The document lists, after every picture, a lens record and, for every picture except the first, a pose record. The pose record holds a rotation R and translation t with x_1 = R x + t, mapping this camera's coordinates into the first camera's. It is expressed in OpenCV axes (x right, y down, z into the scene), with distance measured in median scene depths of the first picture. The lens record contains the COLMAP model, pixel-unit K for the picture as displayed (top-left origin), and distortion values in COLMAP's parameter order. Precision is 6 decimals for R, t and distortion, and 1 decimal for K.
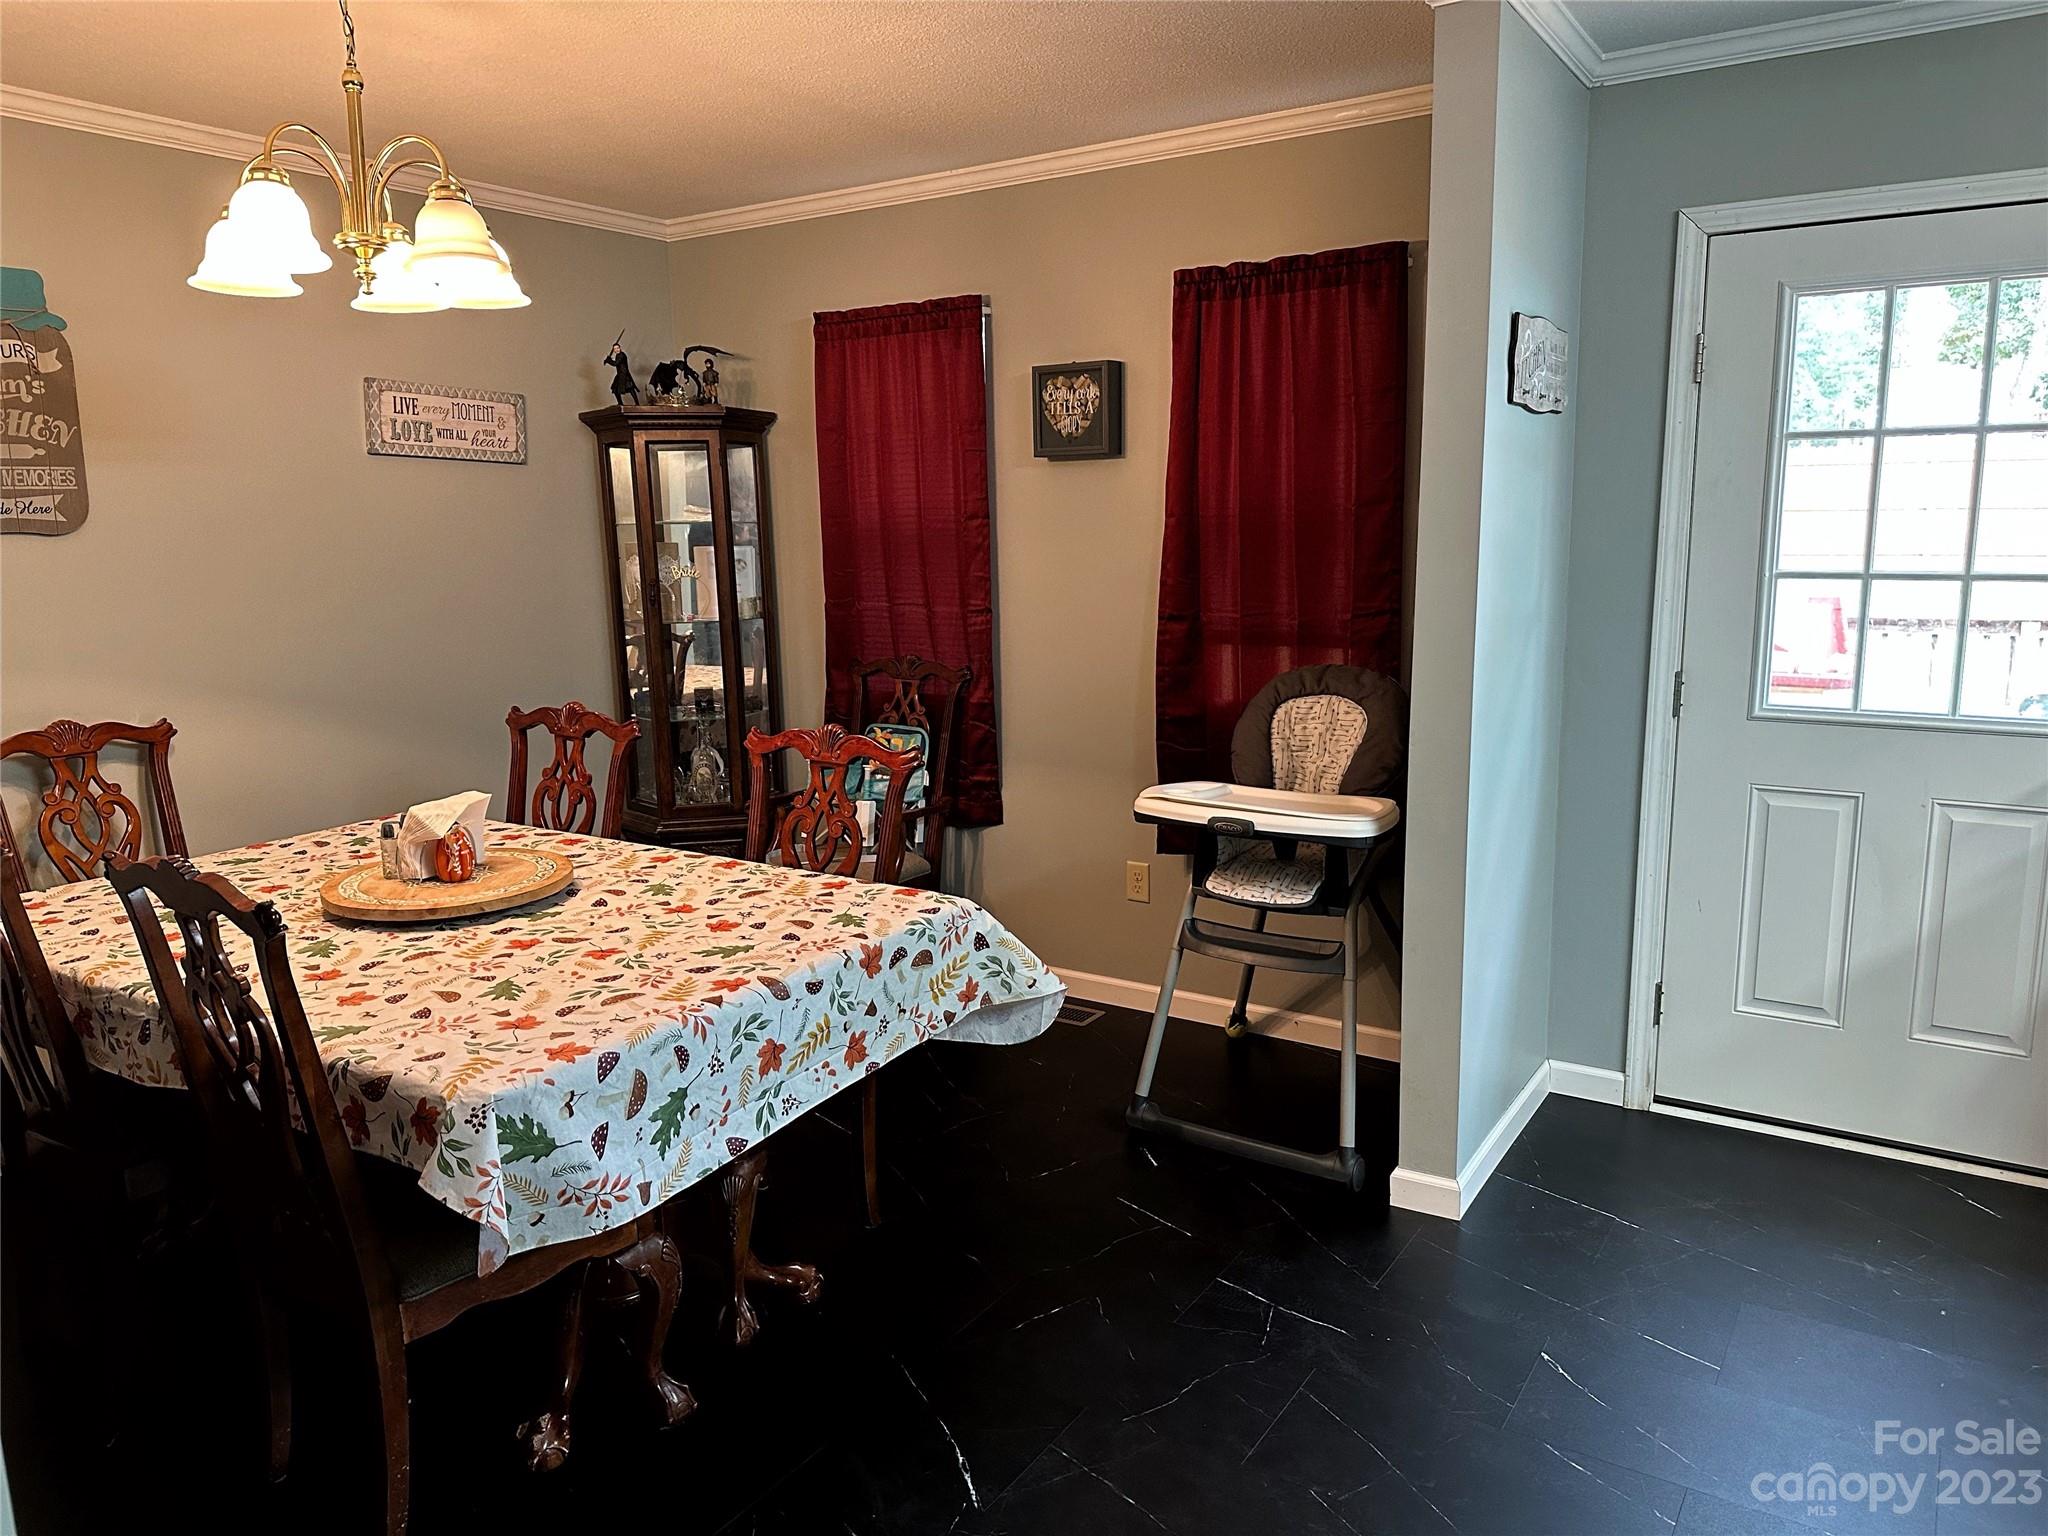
lens RADIAL K [[1432.4, 0, 1024.0], [0, 1432.4, 768.0], [0, 0, 1]] dist [0.042008, -0.056521]
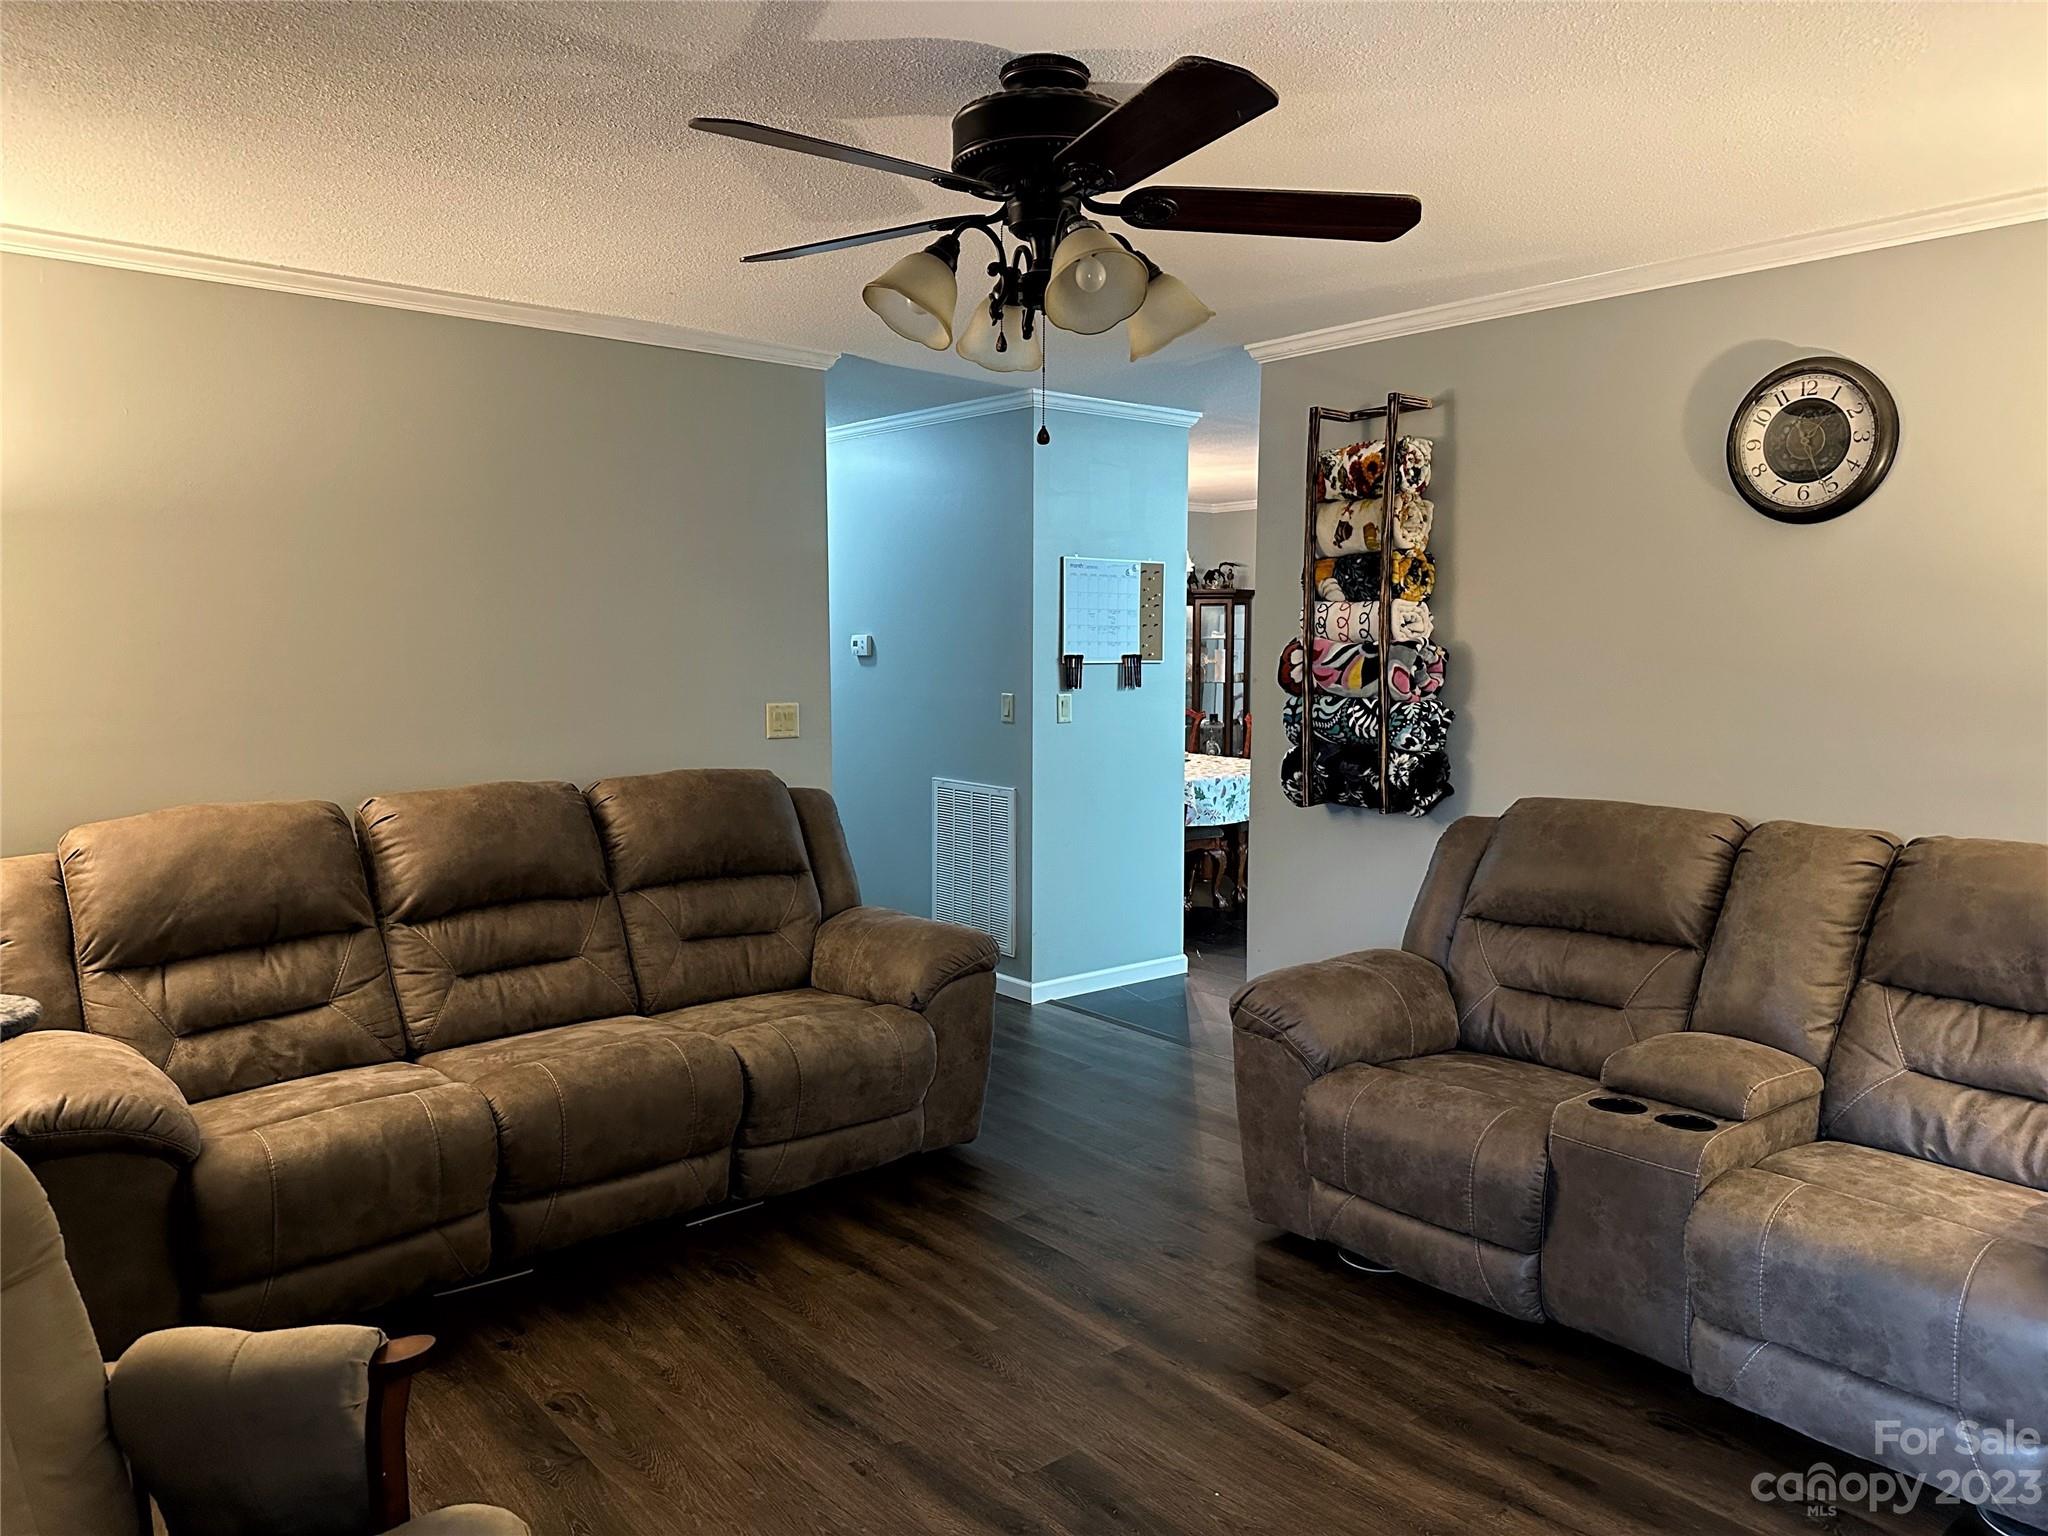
lens RADIAL K [[1412.3, 0, 1024.0], [0, 1412.3, 768.0], [0, 0, 1]] dist [0.104108, -0.148377]
pose [[0.956883, 0.049344, -0.286252, 0.213468], [-0.070704, 0.995393, -0.064765, 0.331224], [0.281738, 0.082212, 0.955963, -2.006027]]
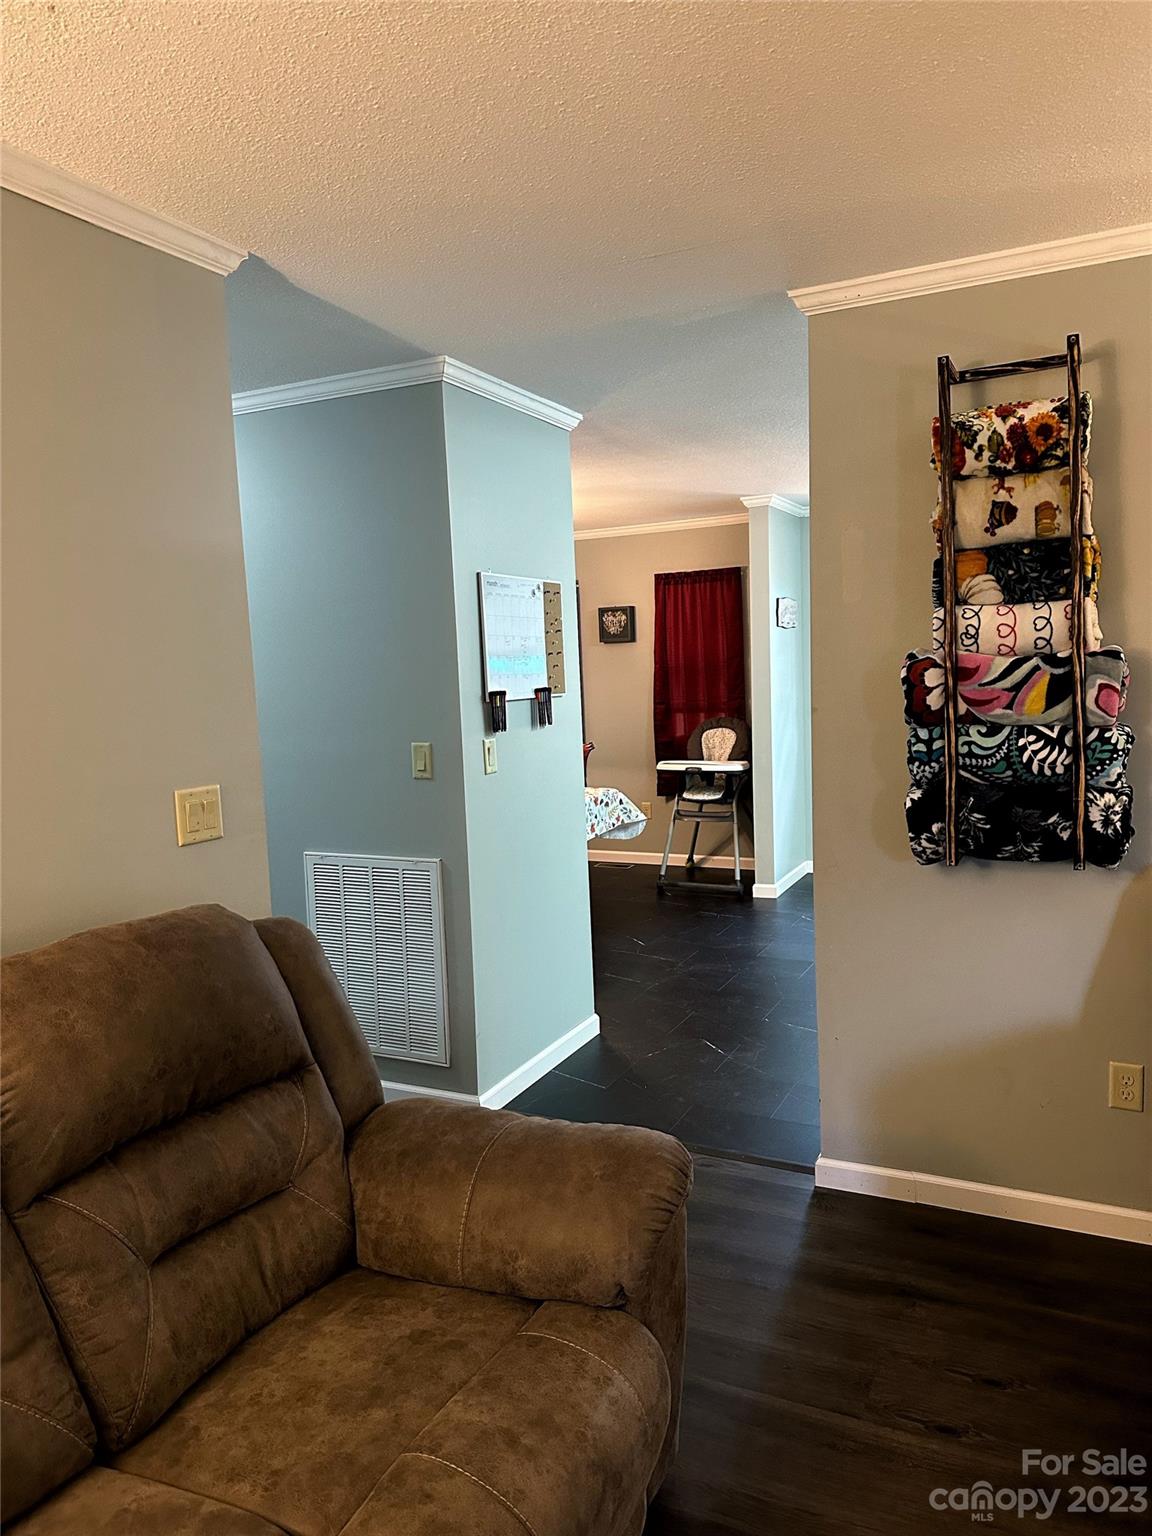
lens RADIAL K [[1062.5, 0, 576.0], [0, 1062.5, 768.0], [0, 0, 1]] dist [-0.030956, -0.000341]
pose [[0.993516, -0.031219, 0.109323, -0.376986], [0.039526, 0.996425, -0.074670, 0.216748], [-0.106601, 0.078507, 0.991198, -1.276722]]
